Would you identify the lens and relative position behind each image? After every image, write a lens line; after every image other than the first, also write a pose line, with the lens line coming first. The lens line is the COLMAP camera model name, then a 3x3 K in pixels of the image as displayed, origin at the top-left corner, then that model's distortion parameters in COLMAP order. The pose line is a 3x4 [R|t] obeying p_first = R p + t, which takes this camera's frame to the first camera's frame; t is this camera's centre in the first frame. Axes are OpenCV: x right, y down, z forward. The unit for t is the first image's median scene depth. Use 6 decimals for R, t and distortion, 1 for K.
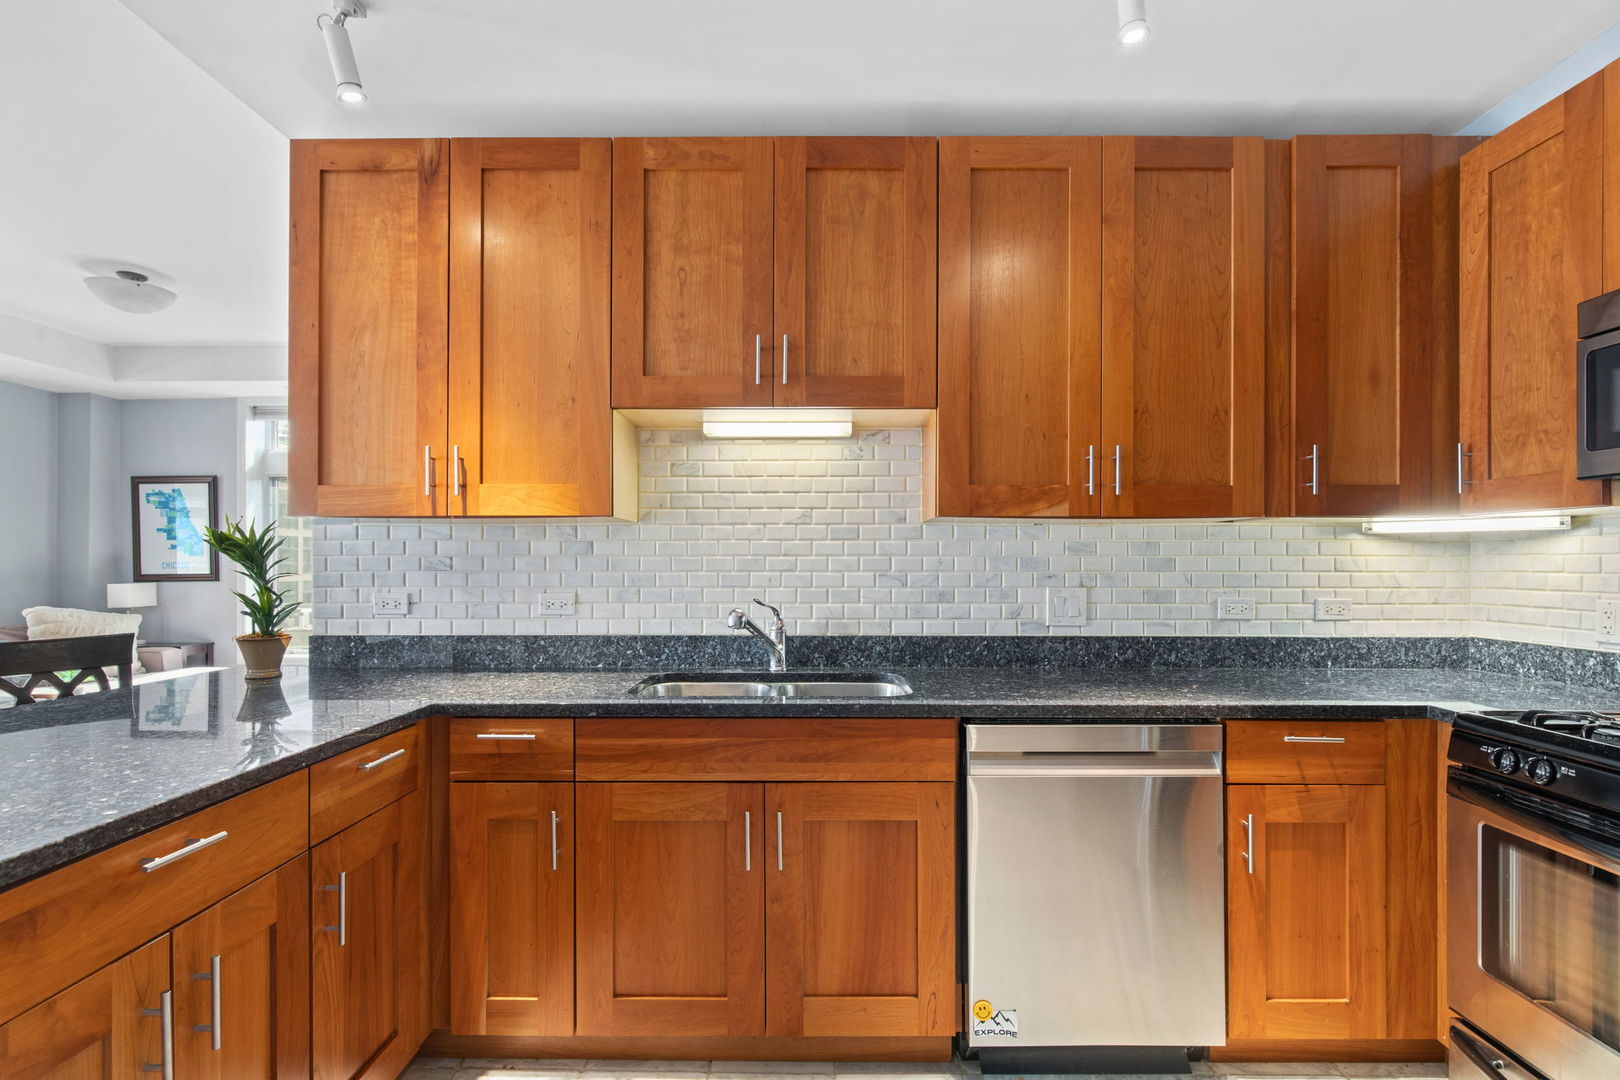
lens RADIAL K [[778.7, 0, 811.4], [0, 778.7, 555.5], [0, 0, 1]] dist [0.001008, -0.001895]
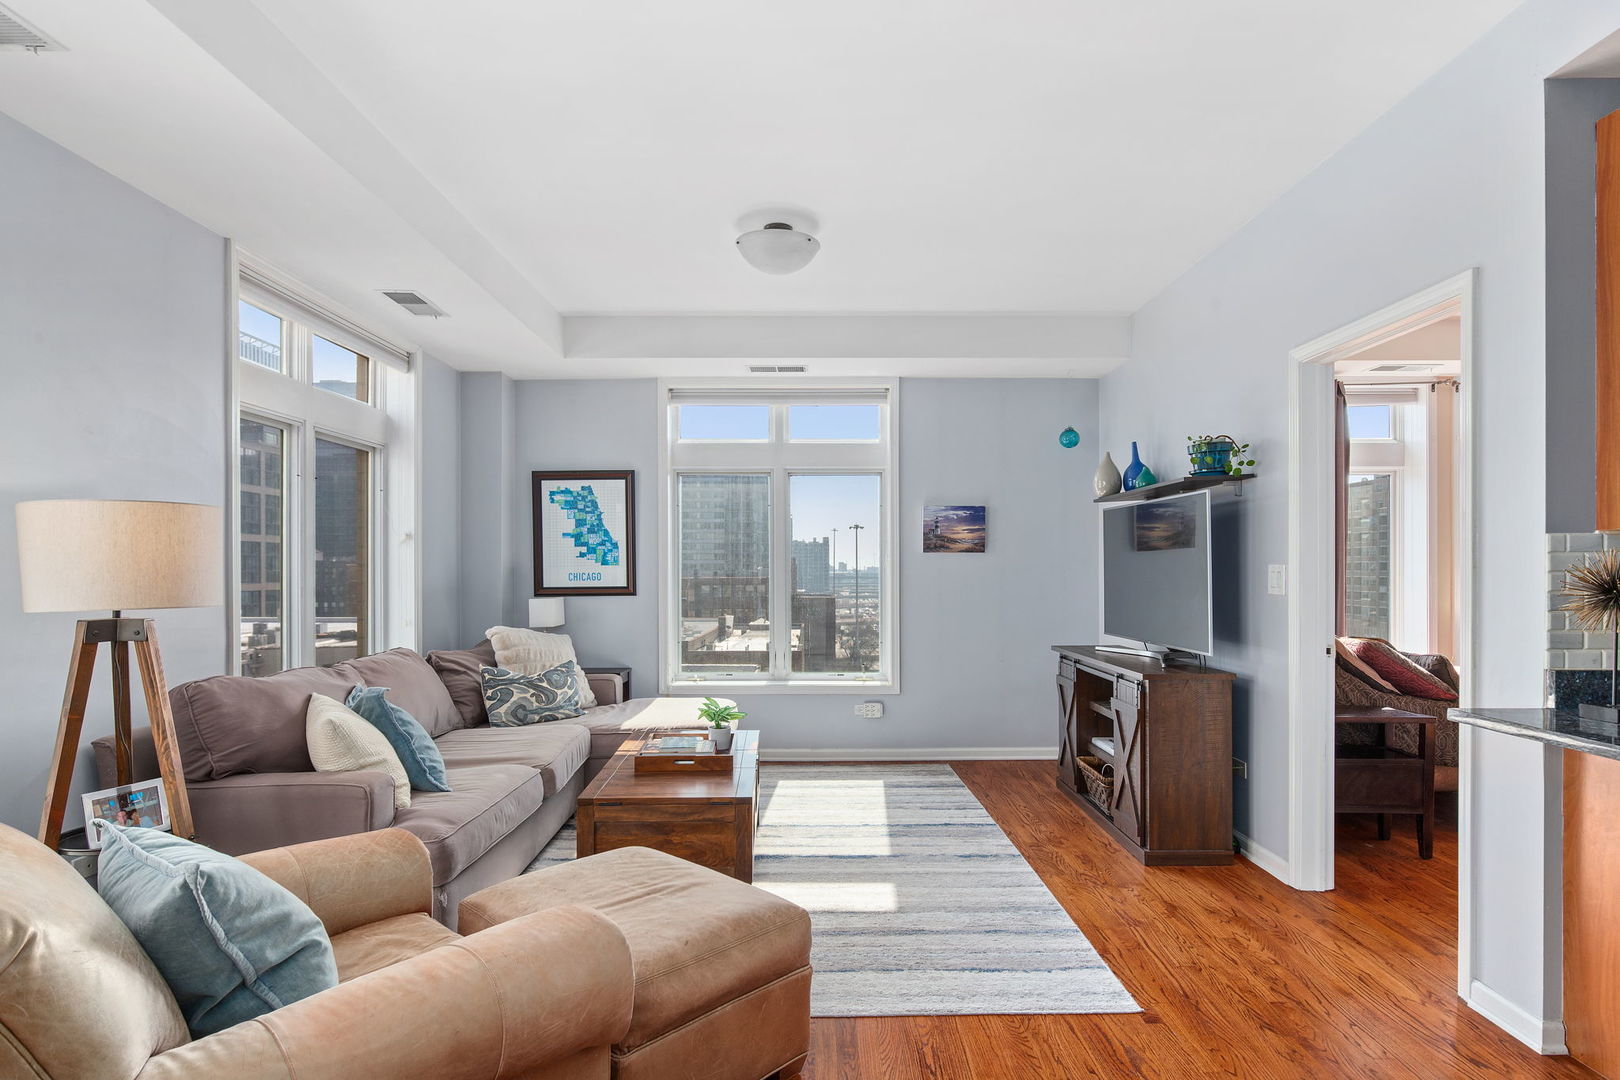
lens RADIAL K [[861.3, 0, 810.7], [0, 861.3, 571.3], [0, 0, 1]] dist [-0.001116, 0.001906]
pose [[0.999939, 0.000385, 0.011024, -1.623199], [-0.000498, 0.999948, 0.010232, -0.008988], [-0.011020, -0.010237, 0.999887, 0.125976]]
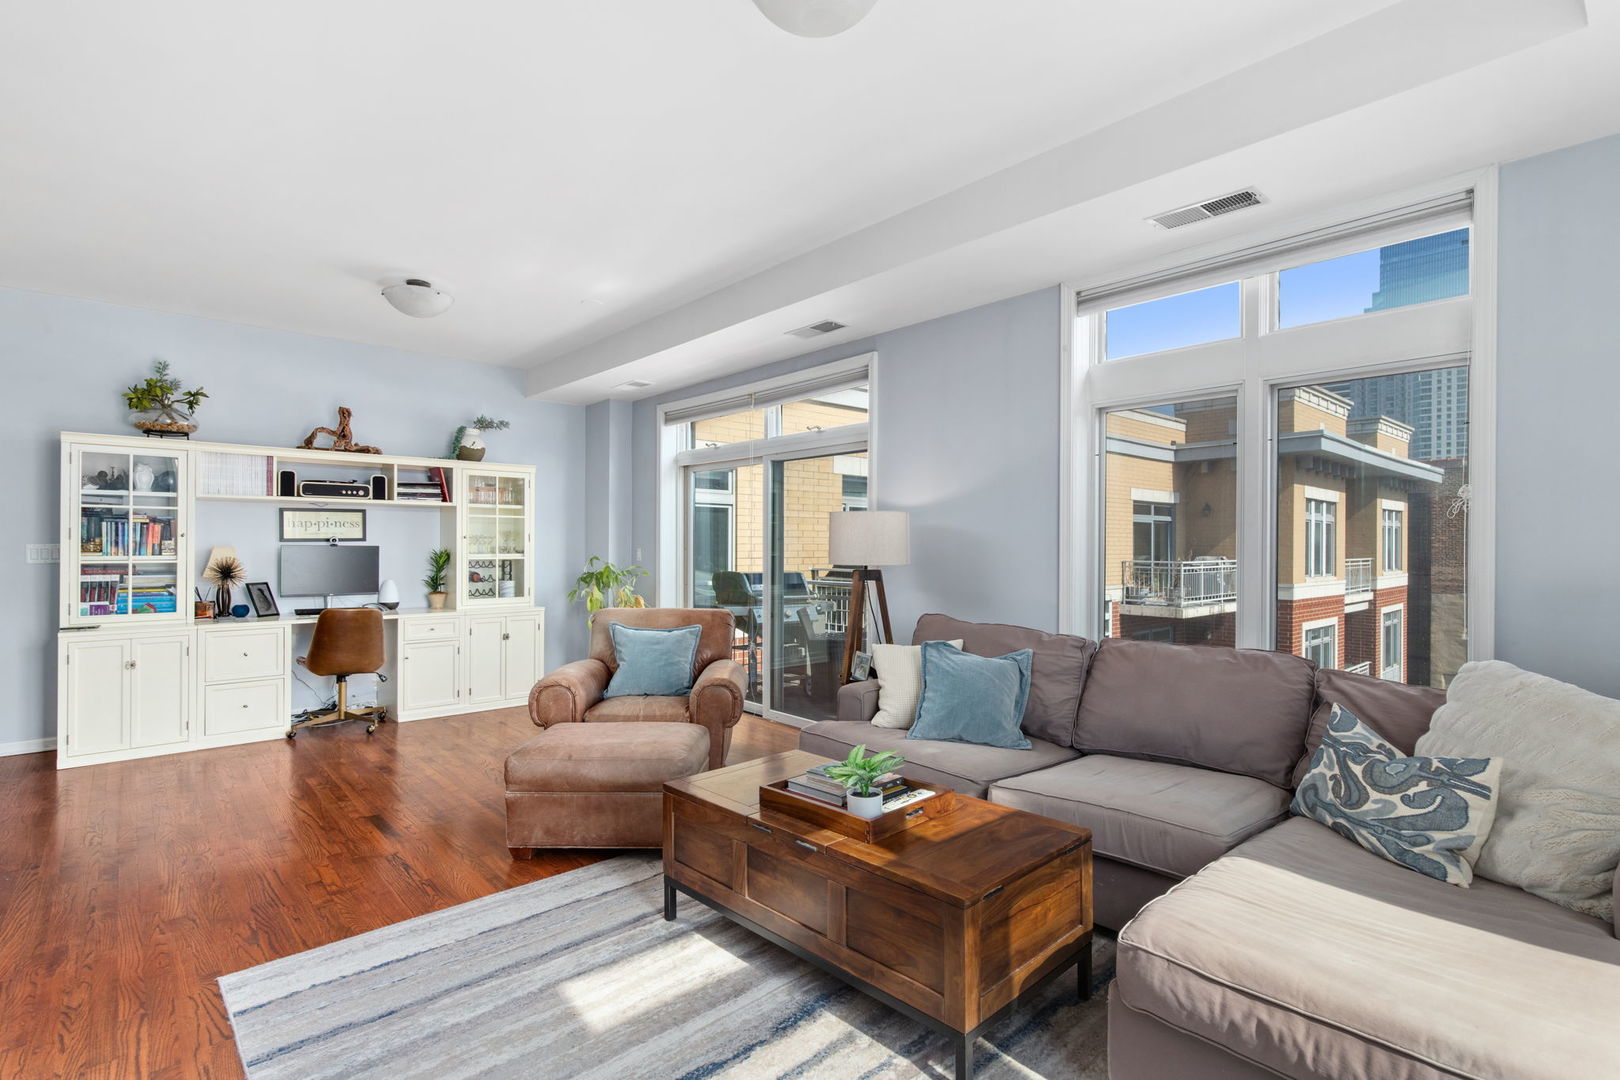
lens RADIAL K [[778.7, 0, 814.5], [0, 778.7, 547.8], [0, 0, 1]] dist [0.001008, -0.001895]
pose [[-0.737443, 0.002380, -0.675405, -1.063735], [0.004494, 0.999989, -0.001384, 0.007554], [0.675394, -0.004056, -0.737446, 2.549673]]
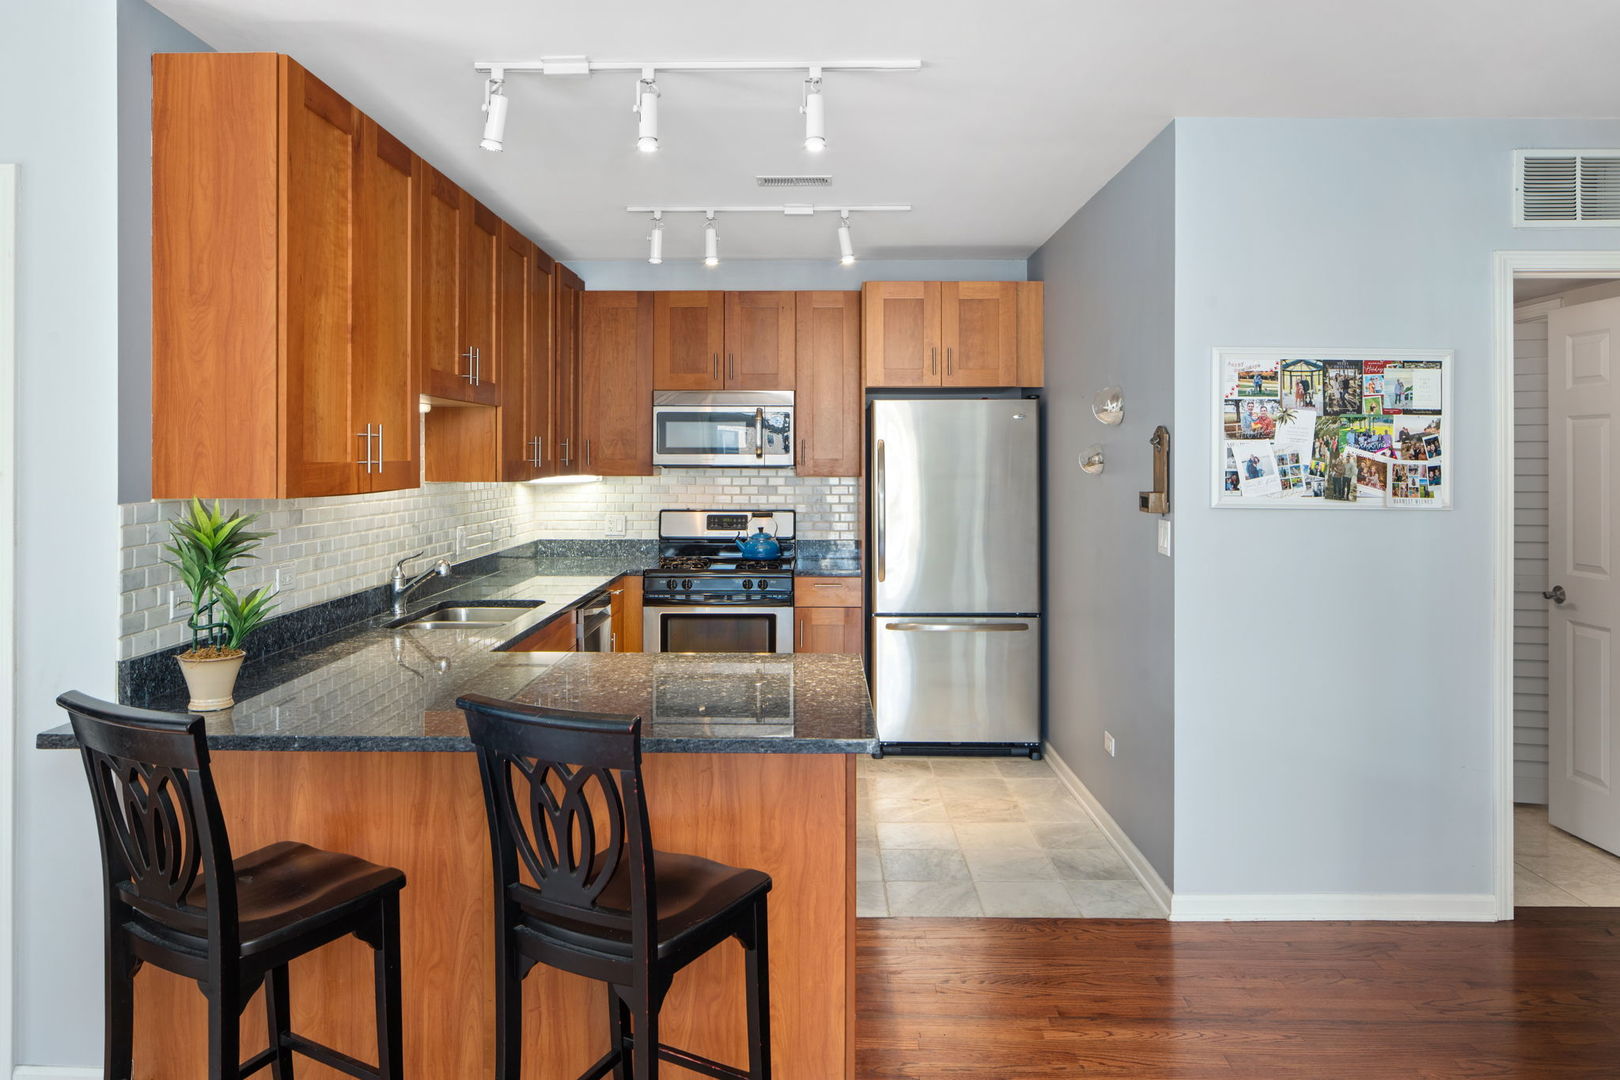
lens RADIAL K [[1102.4, 0, 799.8], [0, 1102.4, 453.1], [0, 0, 1]] dist [-0.010268, 0.002441]
pose [[0.009481, 0.003429, 0.999949, -1.868420], [-0.009014, 0.999954, -0.003344, -0.100833], [-0.999914, -0.008982, 0.009512, 0.428859]]
